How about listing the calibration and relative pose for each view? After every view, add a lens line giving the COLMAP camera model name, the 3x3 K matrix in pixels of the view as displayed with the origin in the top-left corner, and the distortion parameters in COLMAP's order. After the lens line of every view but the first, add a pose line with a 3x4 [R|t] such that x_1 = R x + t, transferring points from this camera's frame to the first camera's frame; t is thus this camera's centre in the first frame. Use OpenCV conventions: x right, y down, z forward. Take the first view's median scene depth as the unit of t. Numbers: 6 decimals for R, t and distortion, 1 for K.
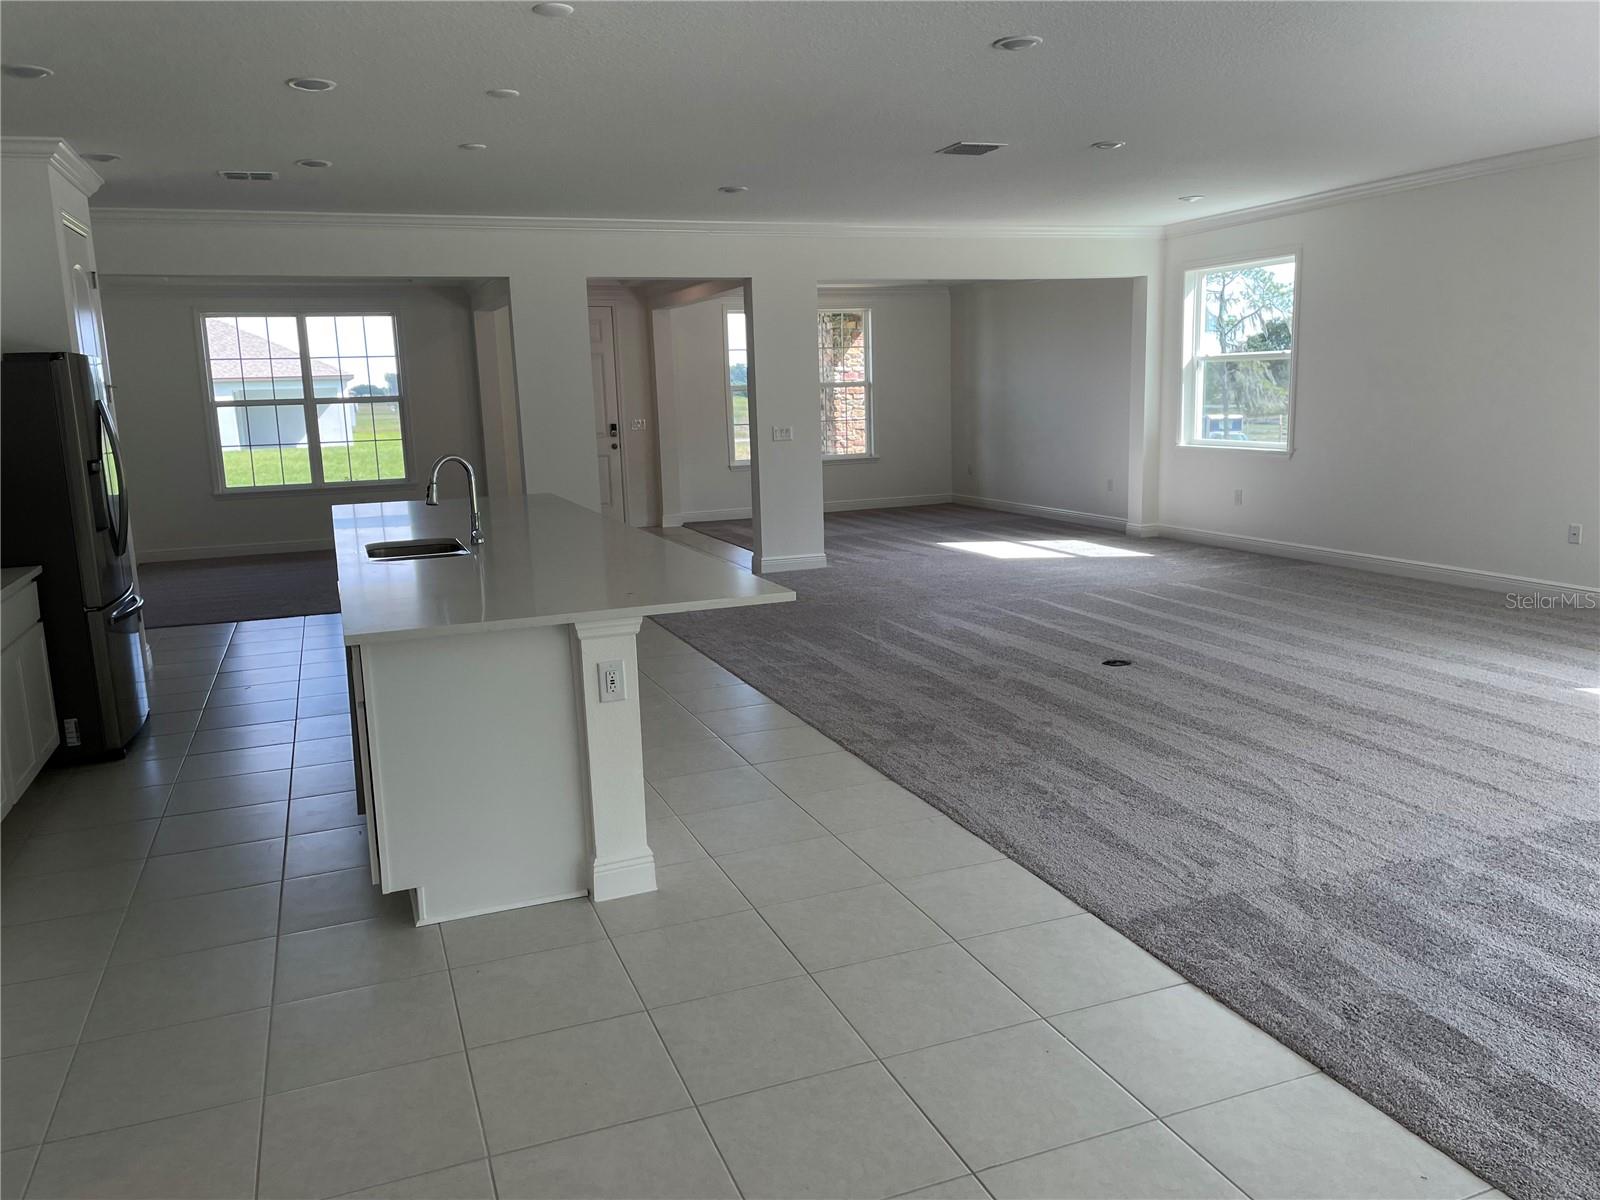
lens RADIAL K [[1205.4, 0, 795.1], [0, 1205.4, 598.5], [0, 0, 1]] dist [0.087505, -0.106937]
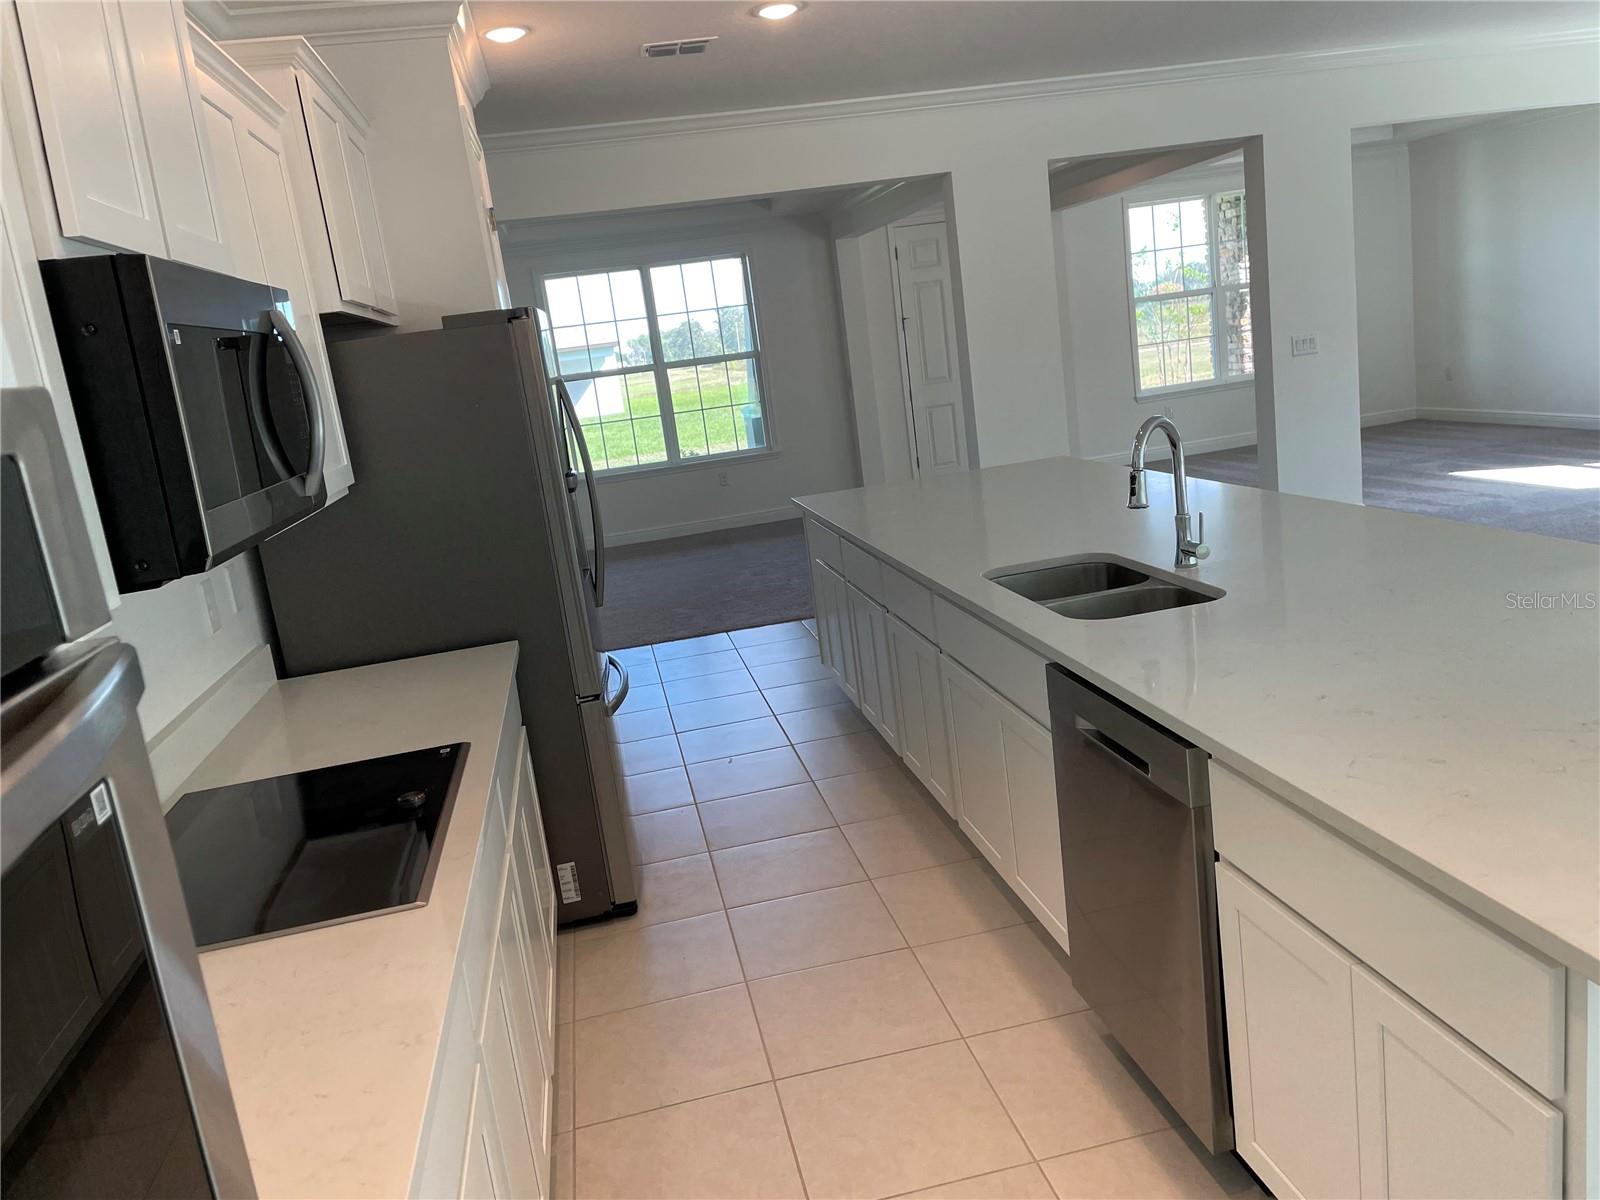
lens RADIAL K [[1205.4, 0, 793.7], [0, 1205.4, 591.2], [0, 0, 1]] dist [0.087505, -0.106937]
pose [[0.978593, -0.053685, -0.198679, -0.141593], [0.062391, 0.997335, 0.037815, -0.028288], [0.196119, -0.049401, 0.979335, 0.165492]]
